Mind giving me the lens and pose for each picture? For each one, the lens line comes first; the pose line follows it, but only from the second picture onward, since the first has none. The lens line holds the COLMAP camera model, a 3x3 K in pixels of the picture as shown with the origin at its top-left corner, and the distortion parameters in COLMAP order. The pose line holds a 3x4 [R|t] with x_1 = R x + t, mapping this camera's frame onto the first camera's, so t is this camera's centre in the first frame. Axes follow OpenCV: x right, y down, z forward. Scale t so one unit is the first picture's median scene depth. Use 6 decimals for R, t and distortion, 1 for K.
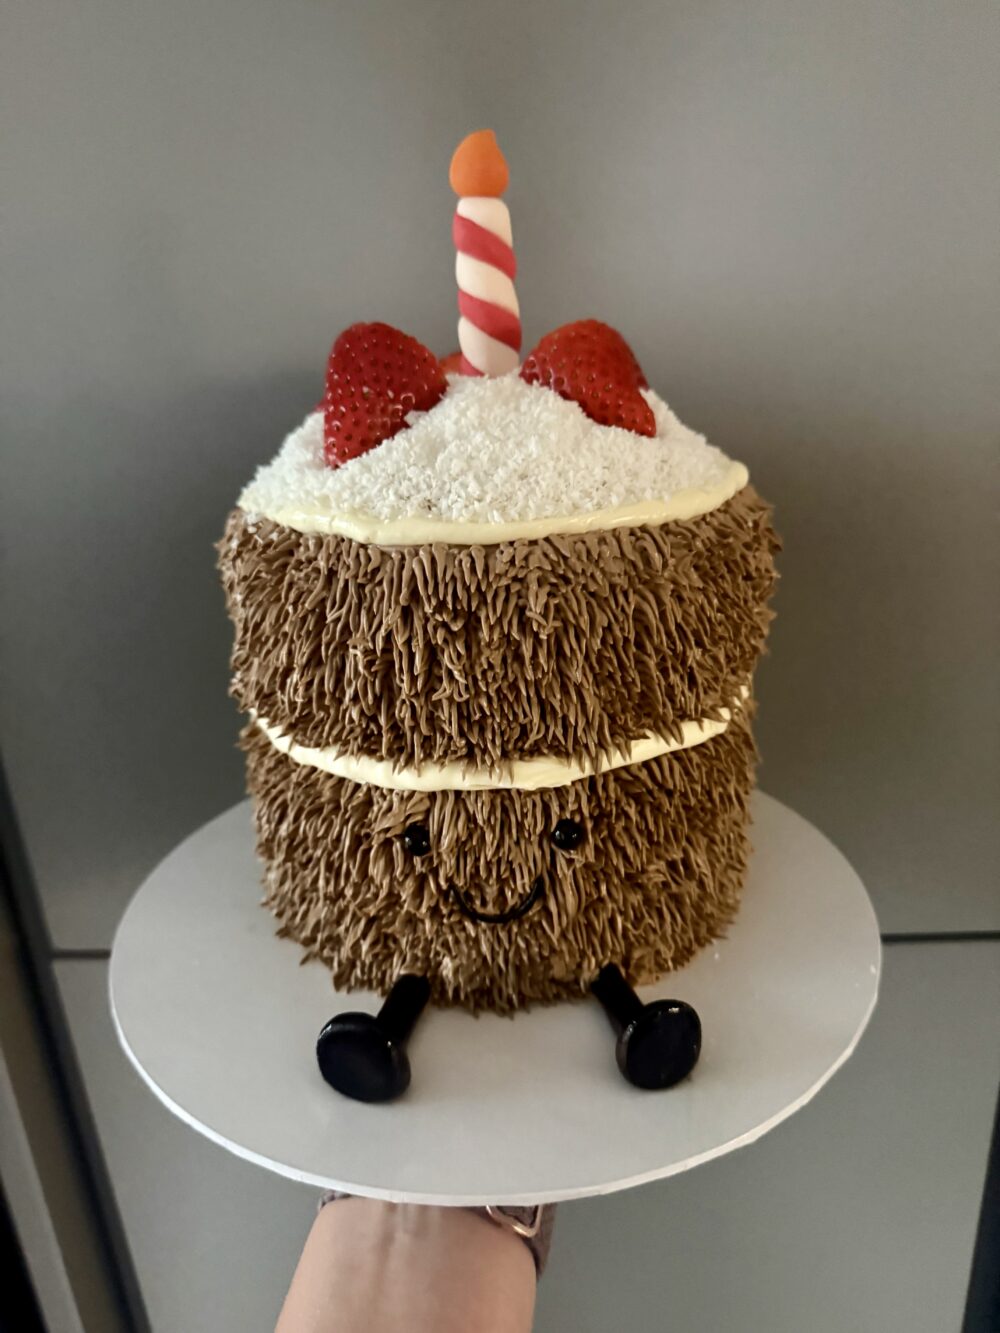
lens RADIAL K [[940.6, 0, 500.0], [0, 940.6, 666.5], [0, 0, 1]] dist [0.203990, -0.000499]
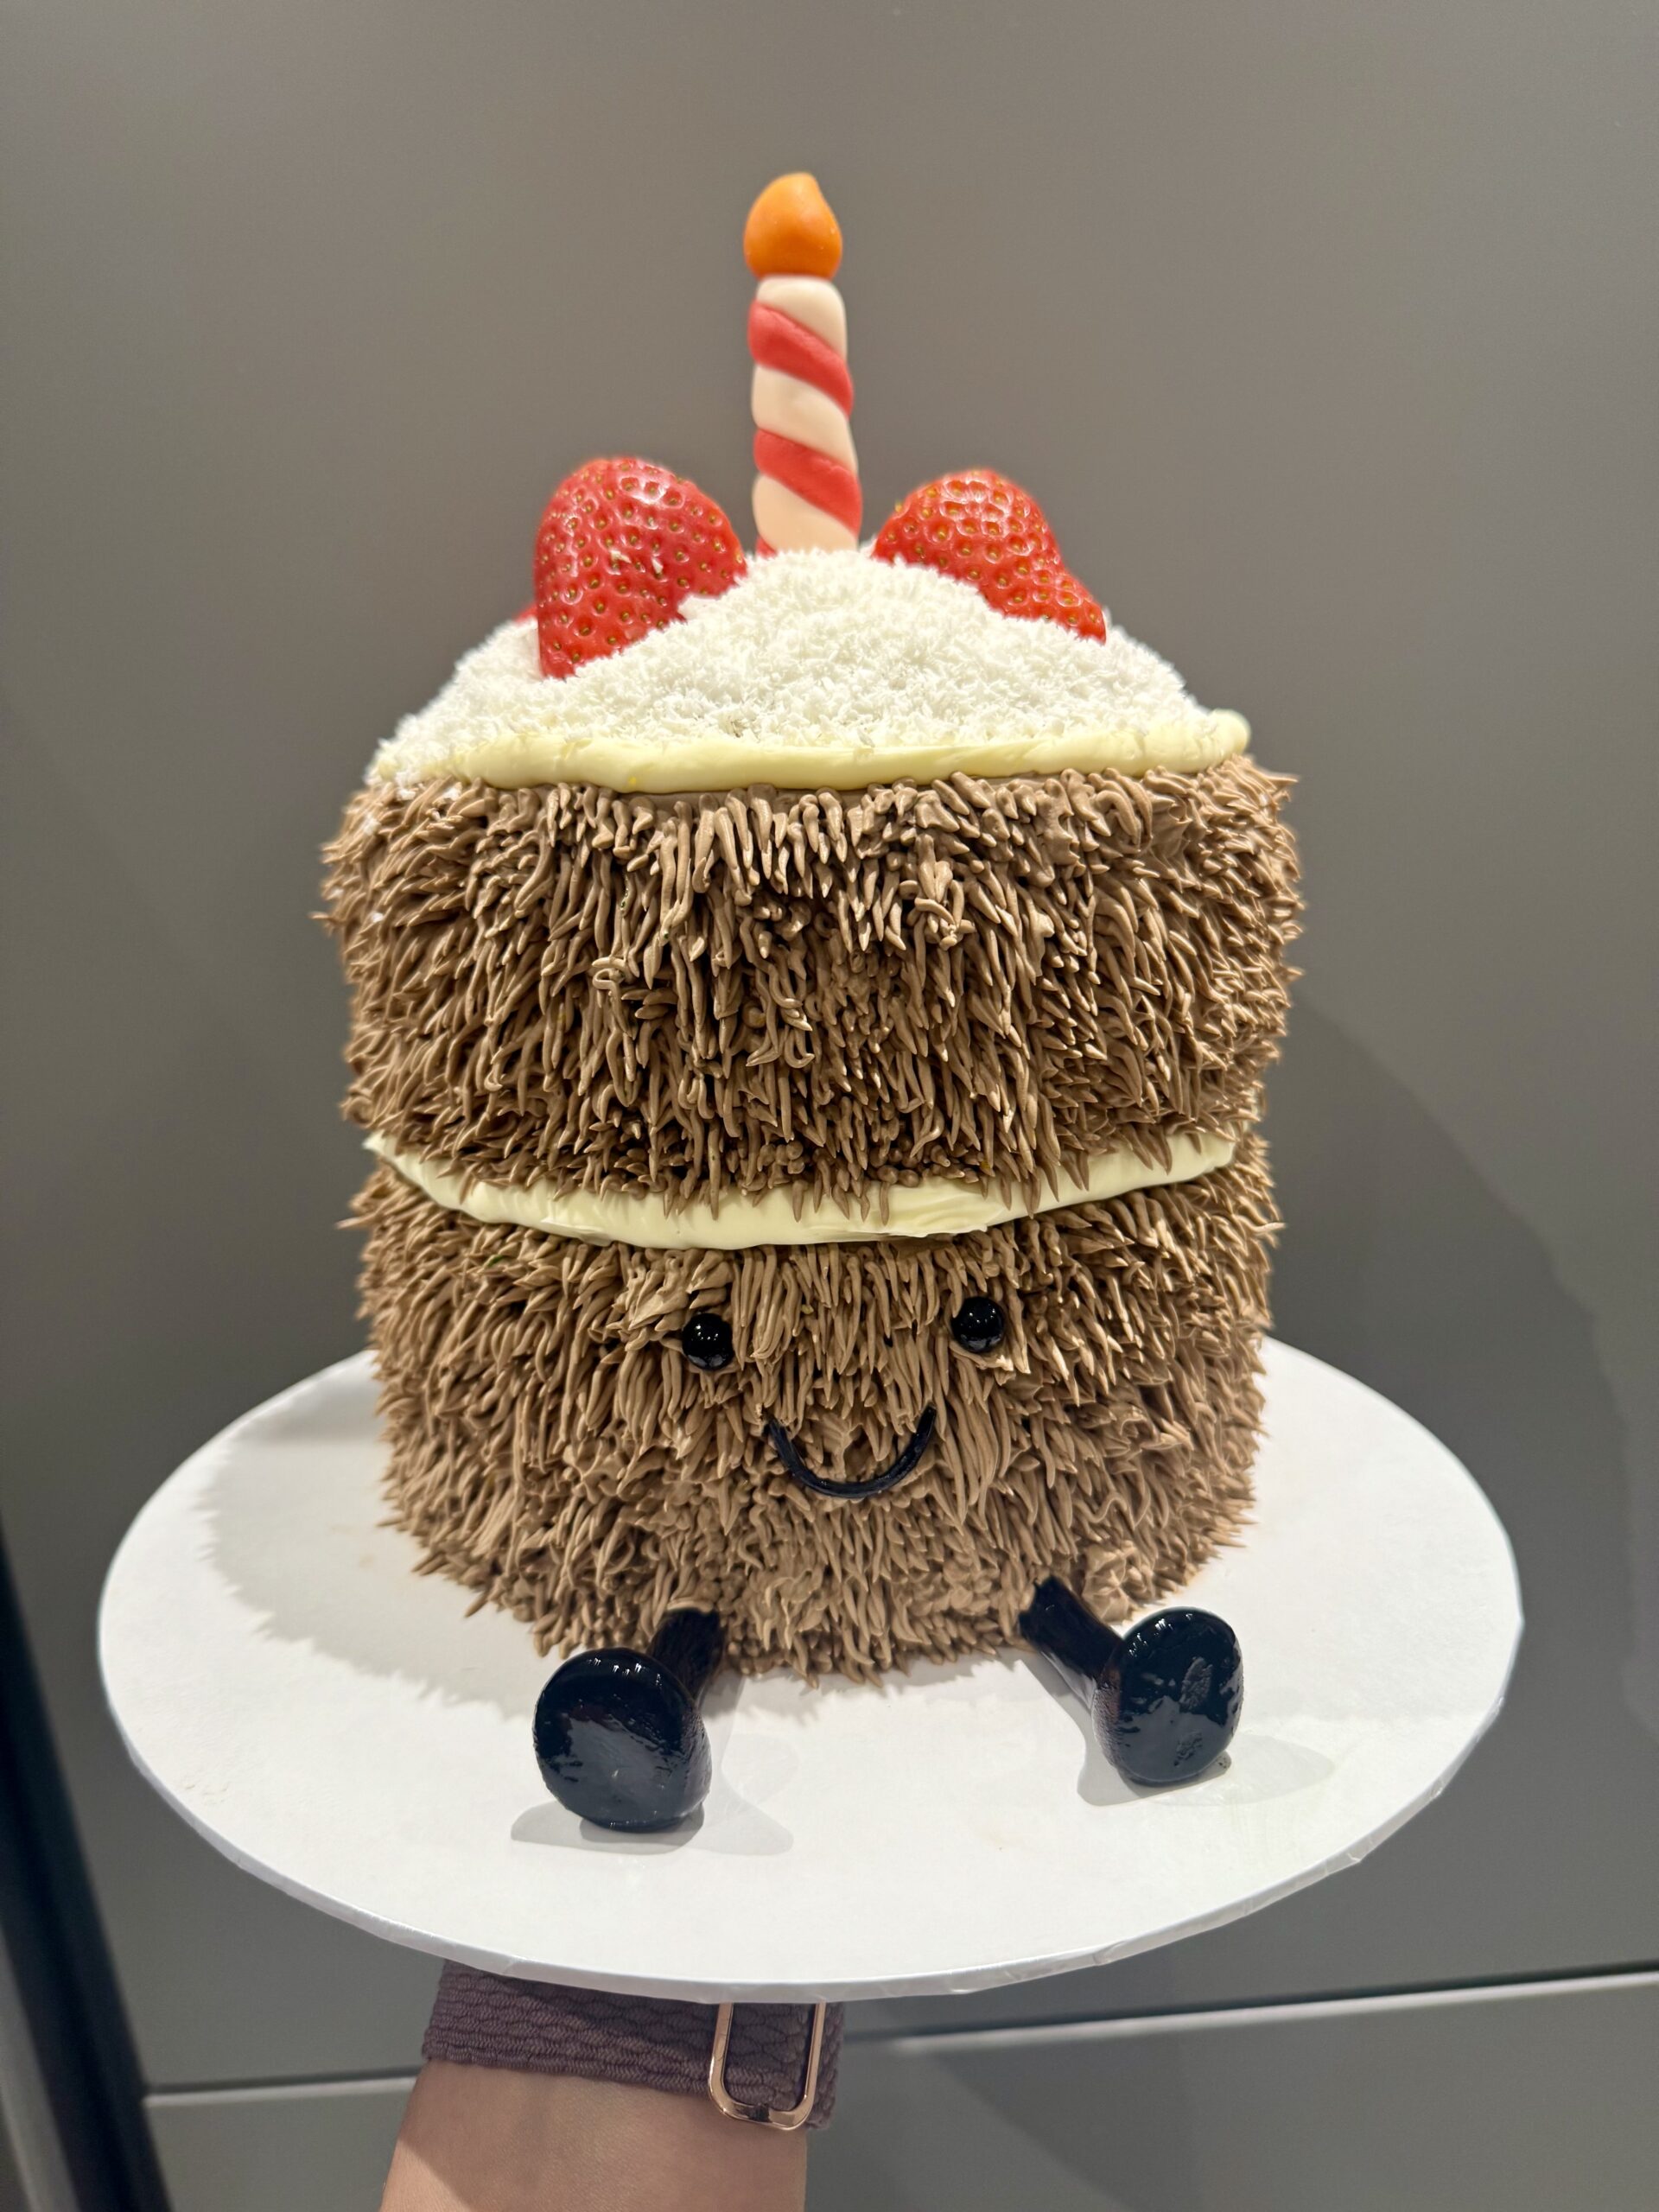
lens RADIAL K [[1560.8, 0, 829.5], [0, 1560.8, 1106.0], [0, 0, 1]] dist [0.203990, -0.000499]
pose [[0.996015, -0.003570, 0.089111, -0.098838], [0.015001, 0.991668, -0.127941, 0.167218], [-0.087912, 0.128768, 0.987770, 0.080642]]
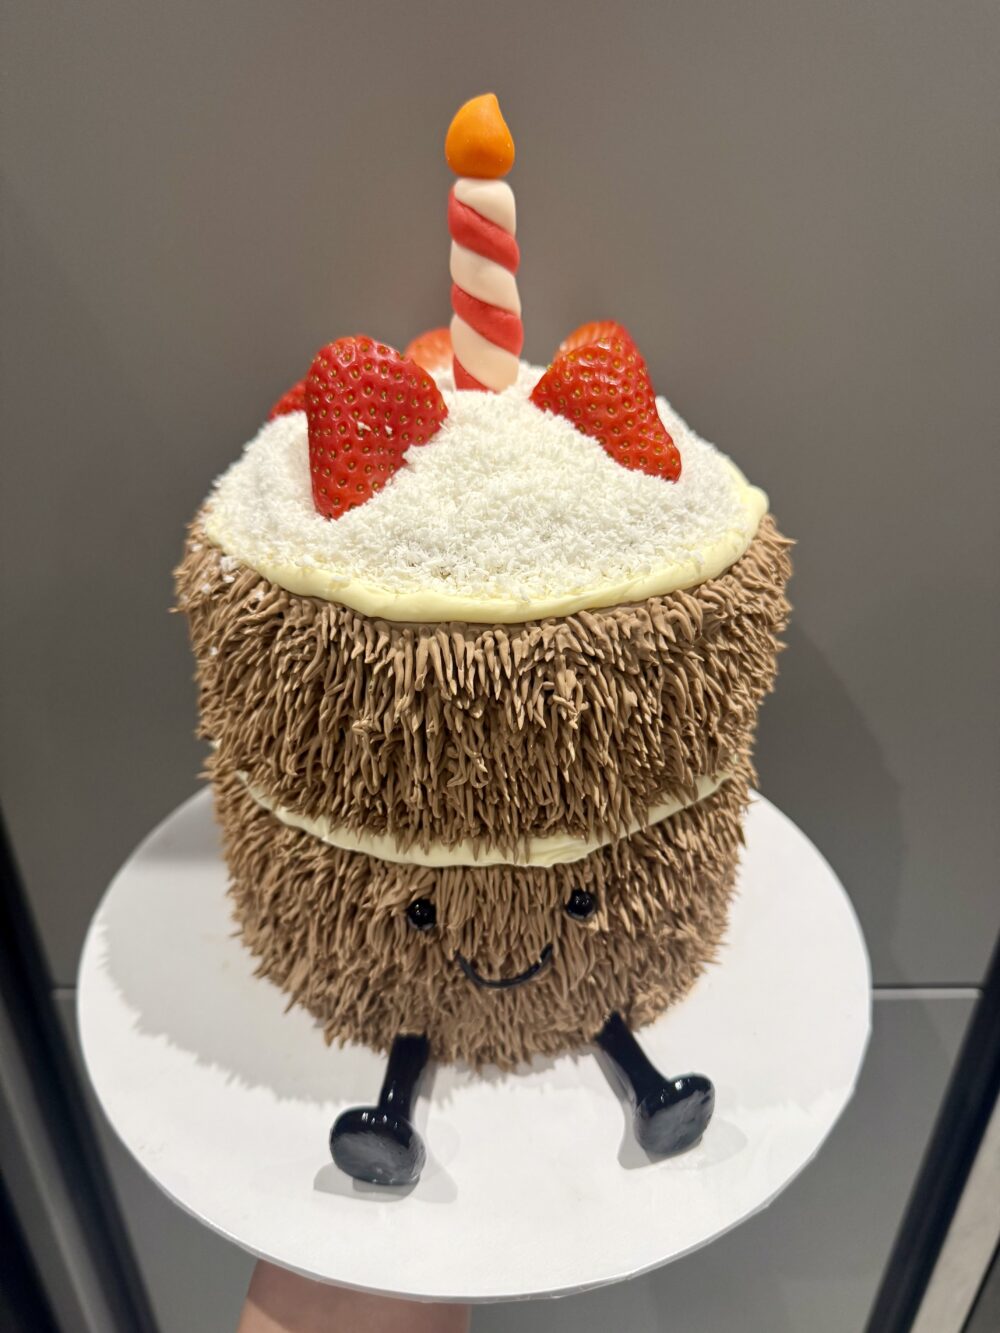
lens RADIAL K [[940.6, 0, 500.0], [0, 940.6, 666.5], [0, 0, 1]] dist [0.203990, -0.000499]
pose [[0.993995, -0.011285, 0.108840, -0.111812], [-0.005752, 0.987904, 0.154961, -0.207642], [-0.109273, -0.154657, 0.981907, 0.102234]]
